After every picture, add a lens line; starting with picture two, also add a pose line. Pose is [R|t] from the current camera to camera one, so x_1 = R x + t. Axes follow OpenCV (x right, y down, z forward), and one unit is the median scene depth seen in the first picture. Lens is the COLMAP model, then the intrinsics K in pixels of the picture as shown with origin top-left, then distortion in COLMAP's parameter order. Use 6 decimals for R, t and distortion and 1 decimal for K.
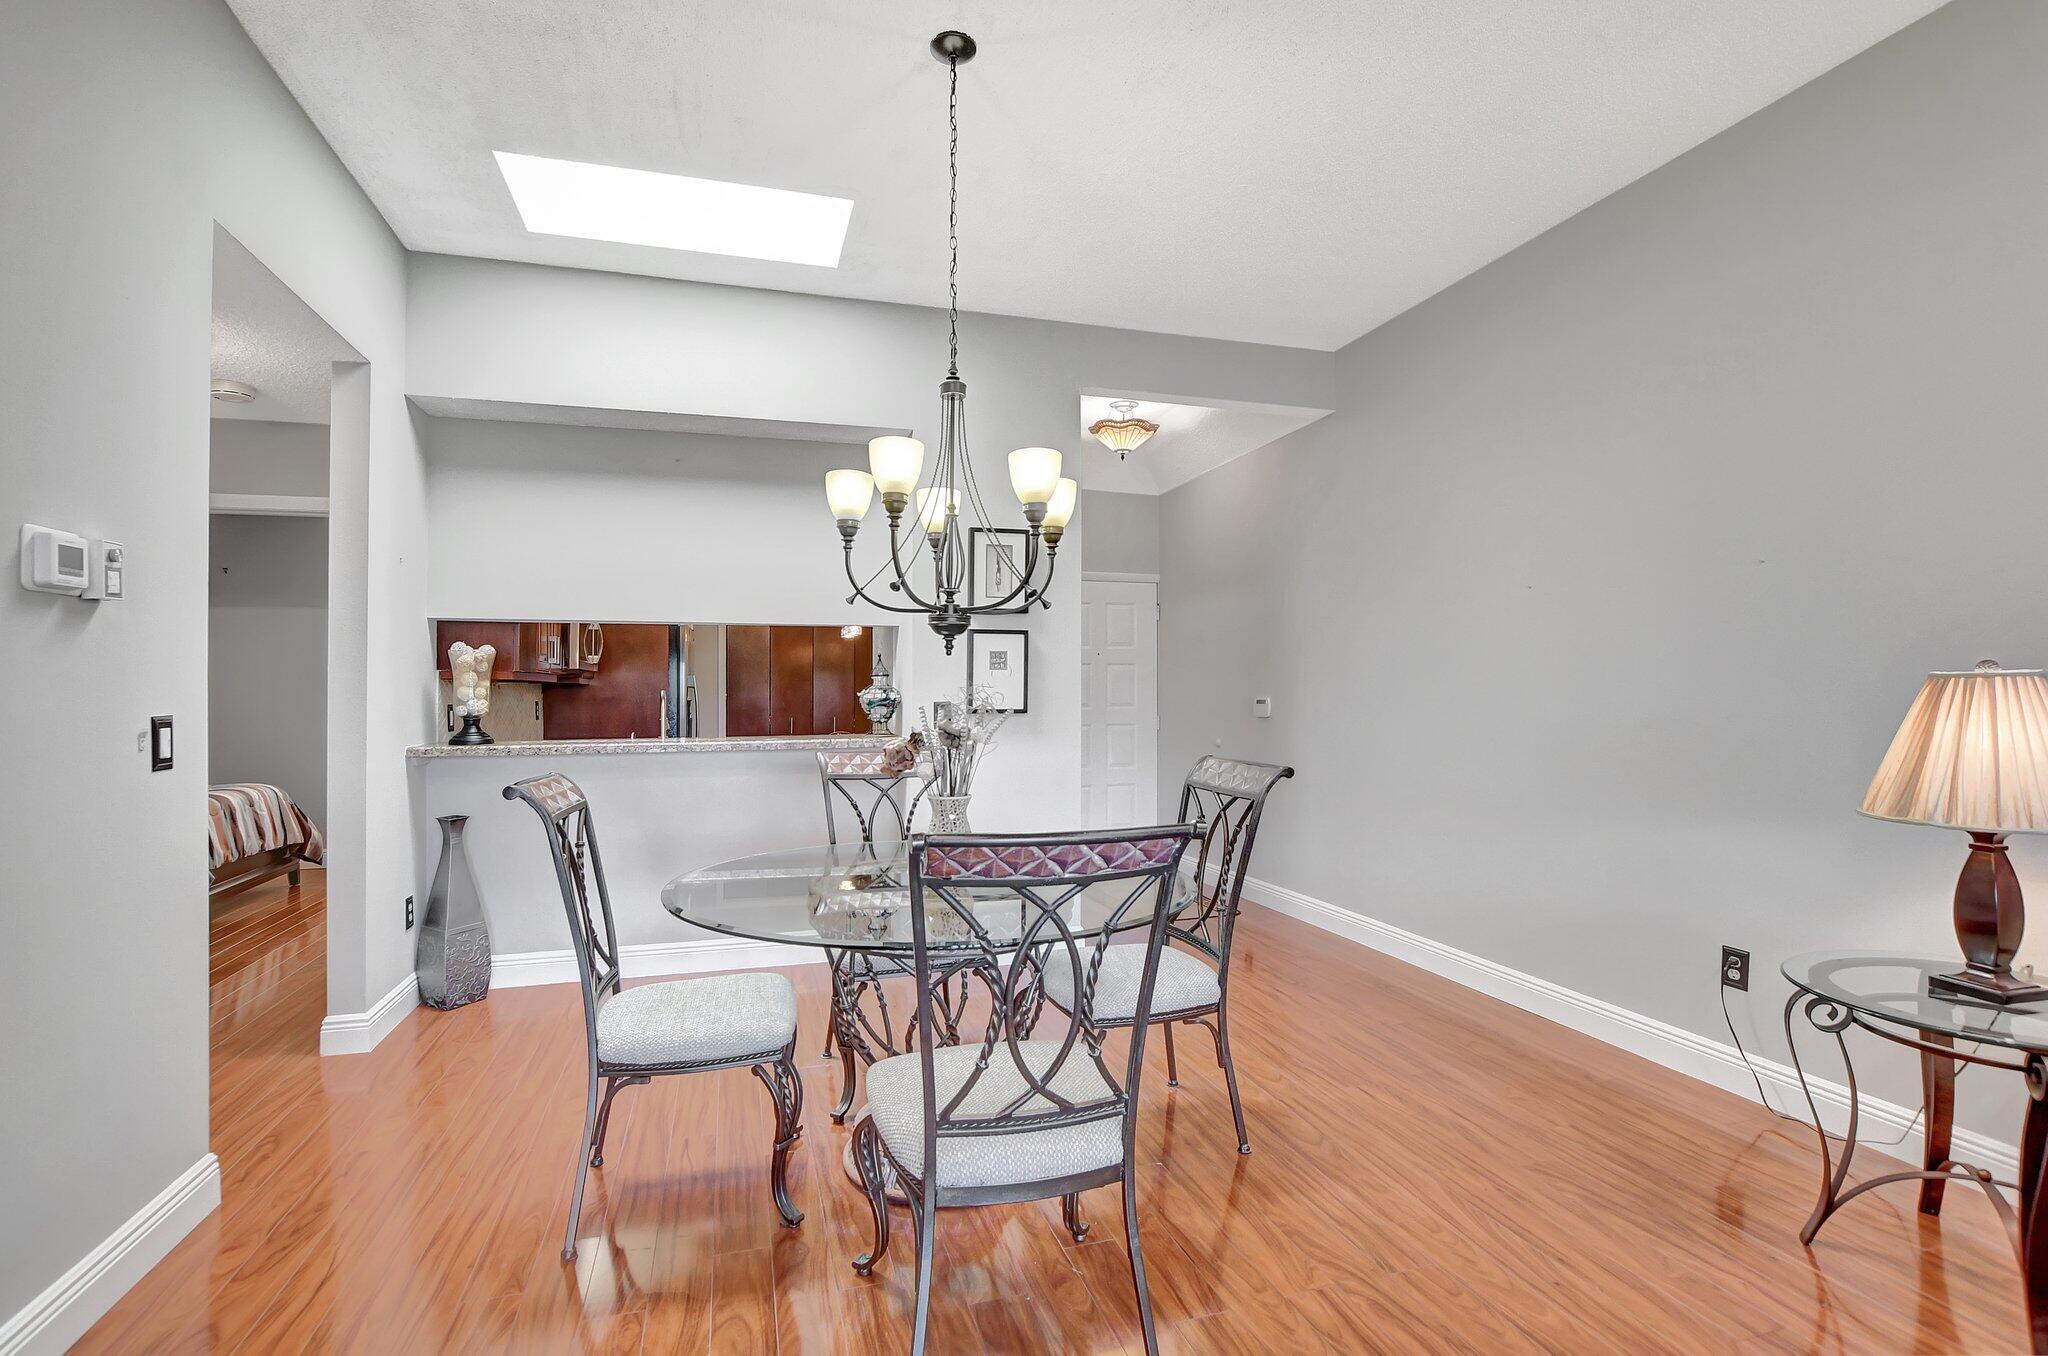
lens RADIAL K [[921.1, 0, 1011.0], [0, 921.1, 682.3], [0, 0, 1]] dist [-0.002298, -0.000281]
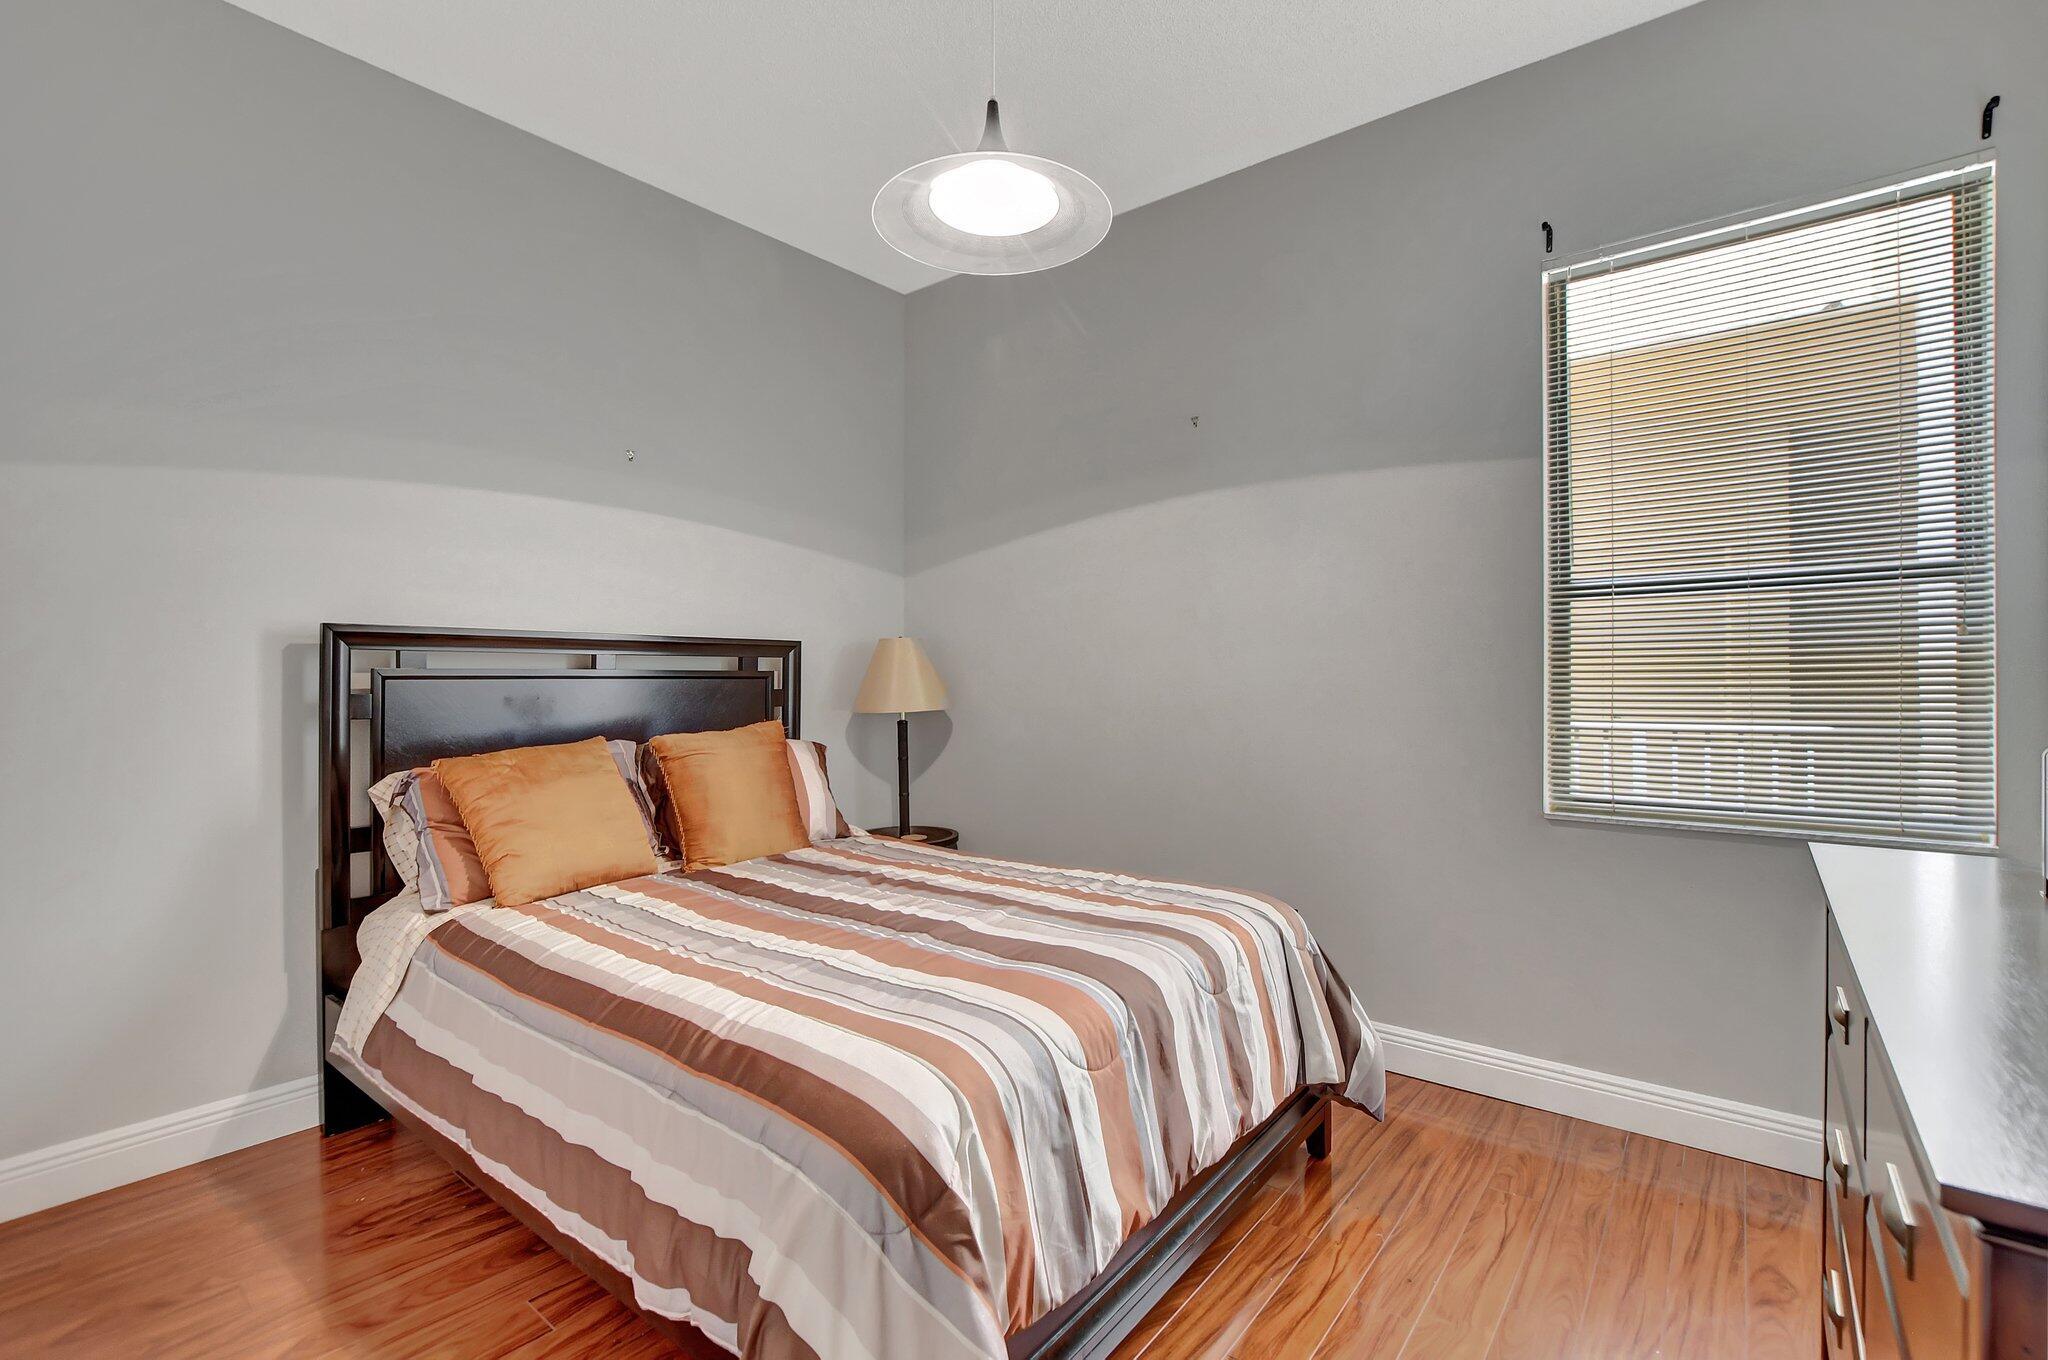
lens RADIAL K [[921.1, 0, 1011.0], [0, 921.1, 684.3], [0, 0, 1]] dist [-0.002298, -0.000281]
pose [[0.571463, 0.003687, -0.820620, -0.561975], [0.008299, 0.999913, 0.010272, 0.019628], [0.820586, -0.012680, 0.571382, 0.706775]]
